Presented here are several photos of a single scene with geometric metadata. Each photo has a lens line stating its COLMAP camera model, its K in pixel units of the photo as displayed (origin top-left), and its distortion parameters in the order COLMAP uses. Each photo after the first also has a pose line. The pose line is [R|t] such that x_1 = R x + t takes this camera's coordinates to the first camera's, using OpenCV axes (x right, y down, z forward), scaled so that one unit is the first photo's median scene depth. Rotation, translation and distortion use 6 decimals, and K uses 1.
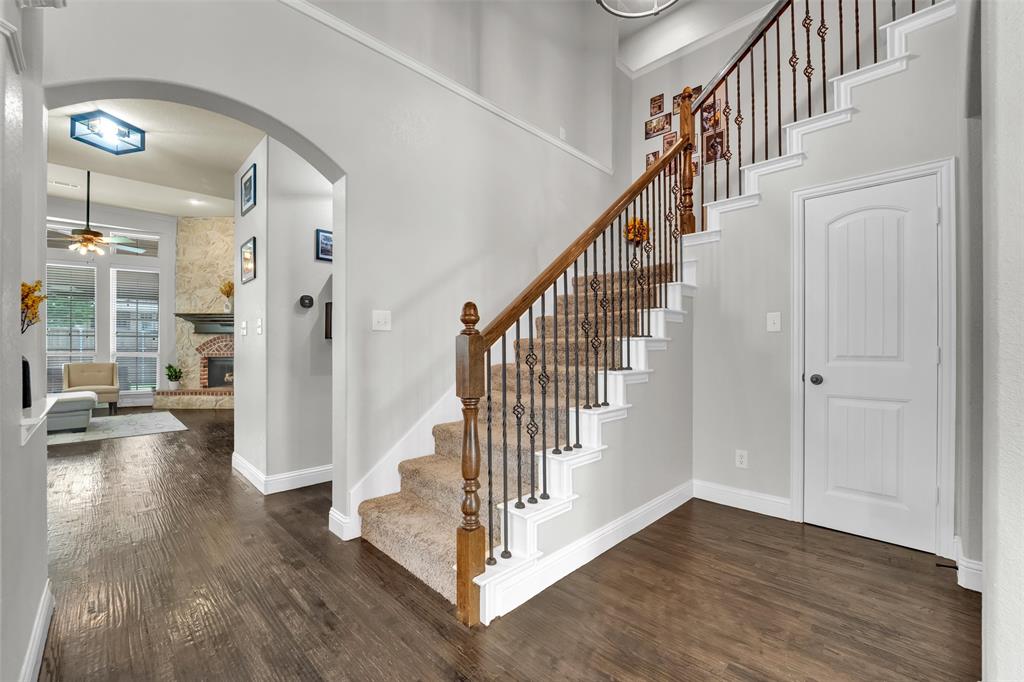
lens RADIAL K [[417.9, 0, 506.7], [0, 417.9, 341.4], [0, 0, 1]] dist [-0.013432, 0.000745]
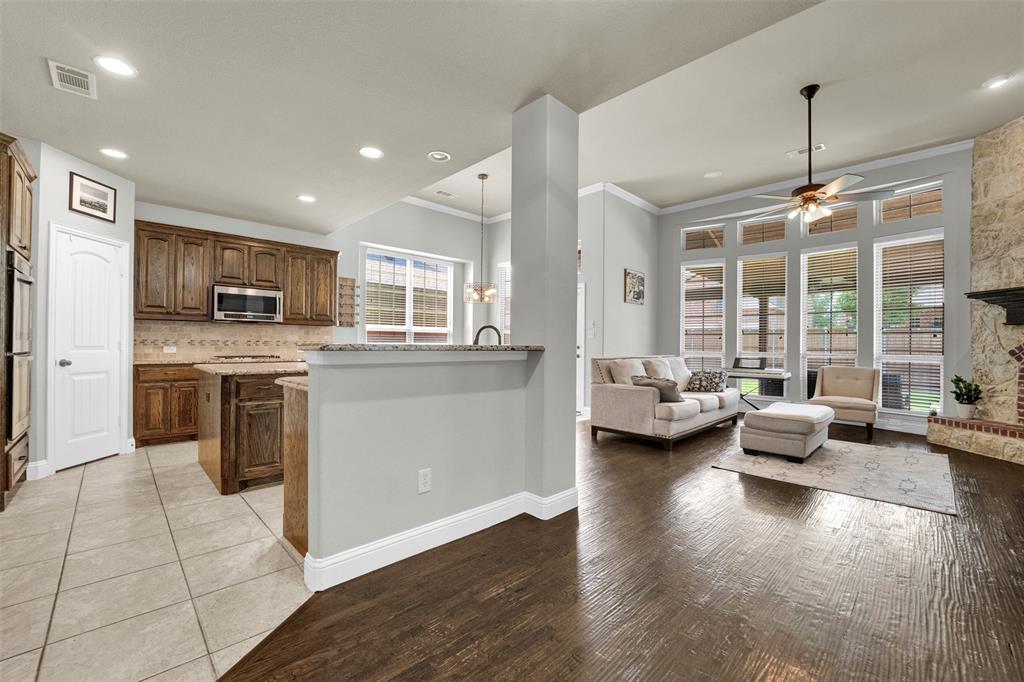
lens RADIAL K [[417.9, 0, 520.6], [0, 417.9, 344.3], [0, 0, 1]] dist [-0.013432, 0.000745]
pose [[0.001770, -0.002449, -0.999995, -0.195140], [-0.004867, 0.999985, -0.002457, 0.012379], [0.999987, 0.004872, 0.001758, 0.340802]]
